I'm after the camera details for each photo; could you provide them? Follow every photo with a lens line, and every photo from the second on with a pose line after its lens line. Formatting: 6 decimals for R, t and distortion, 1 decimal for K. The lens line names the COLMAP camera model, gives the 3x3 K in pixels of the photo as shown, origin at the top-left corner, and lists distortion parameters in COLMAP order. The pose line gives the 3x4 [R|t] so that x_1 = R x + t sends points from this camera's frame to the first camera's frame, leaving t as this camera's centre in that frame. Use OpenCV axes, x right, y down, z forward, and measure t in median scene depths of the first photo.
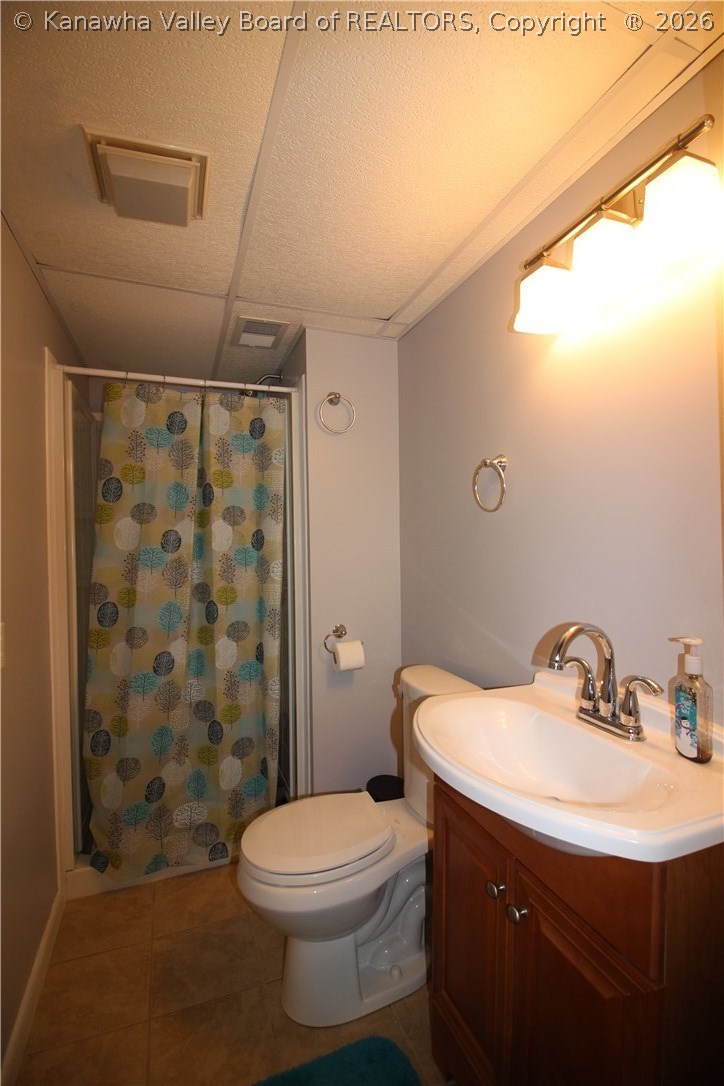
lens RADIAL K [[505.9, 0, 371.4], [0, 505.9, 541.1], [0, 0, 1]] dist [-0.012061, -0.003512]
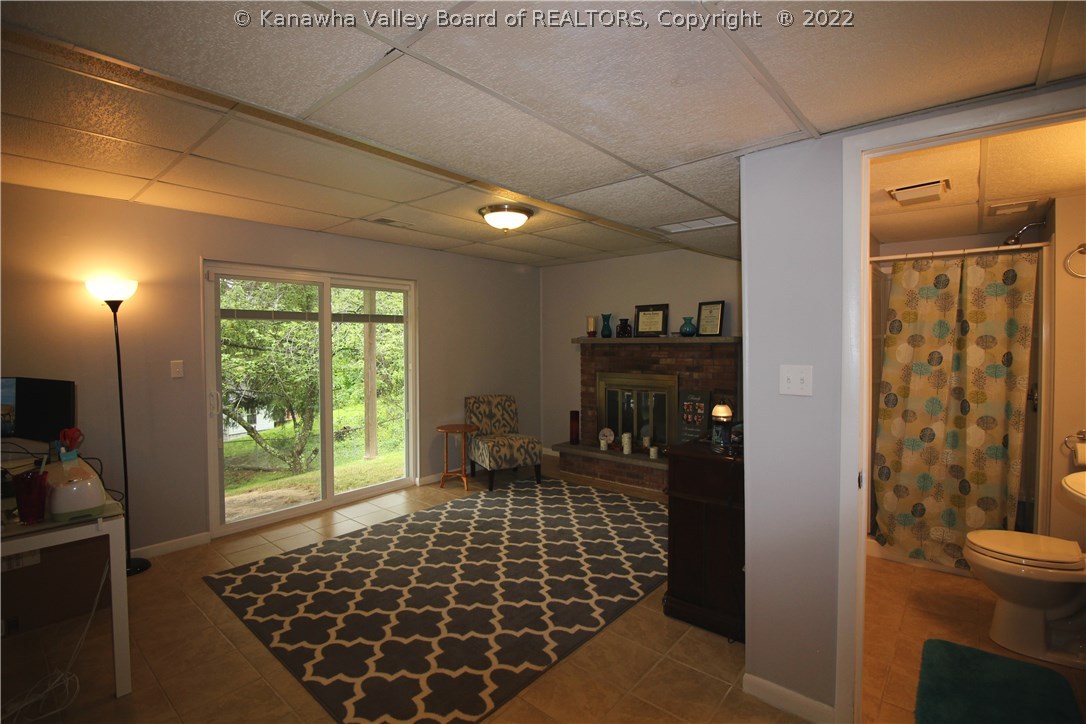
lens RADIAL K [[505.9, 0, 552.5], [0, 505.9, 351.3], [0, 0, 1]] dist [-0.012061, -0.003512]
pose [[0.480812, 0.030341, -0.876299, 0.390488], [-0.001012, 0.999420, 0.034049, -0.073073], [0.876823, -0.015484, 0.480564, -0.777536]]
